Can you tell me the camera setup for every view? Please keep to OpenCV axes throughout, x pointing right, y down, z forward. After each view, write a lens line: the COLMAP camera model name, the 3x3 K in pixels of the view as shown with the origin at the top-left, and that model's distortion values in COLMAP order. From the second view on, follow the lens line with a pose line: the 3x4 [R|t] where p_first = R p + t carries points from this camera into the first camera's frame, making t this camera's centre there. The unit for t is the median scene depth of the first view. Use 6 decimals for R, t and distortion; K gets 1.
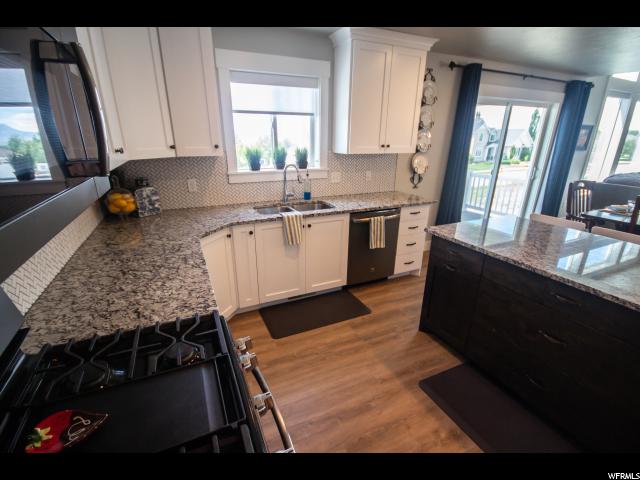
lens RADIAL K [[298.2, 0, 313.1], [0, 298.2, 242.6], [0, 0, 1]] dist [-0.001560, -0.002686]
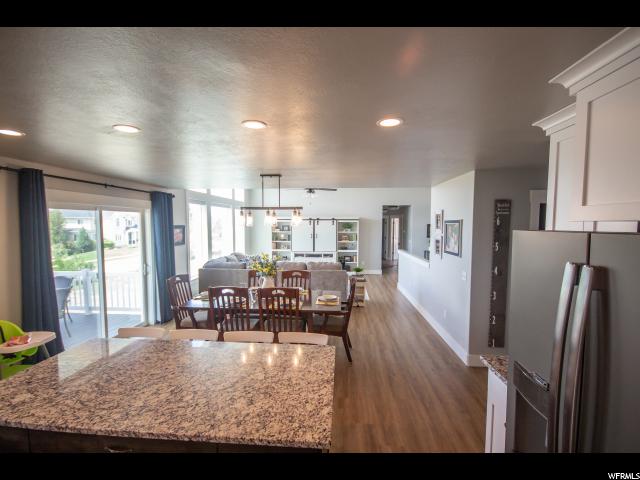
lens RADIAL K [[298.2, 0, 321.2], [0, 298.2, 244.2], [0, 0, 1]] dist [-0.001560, -0.002686]
pose [[0.474582, -0.063524, 0.877916, 0.158121], [0.288299, 0.953594, -0.086848, -0.061618], [-0.831658, 0.294319, 0.470872, -0.049712]]
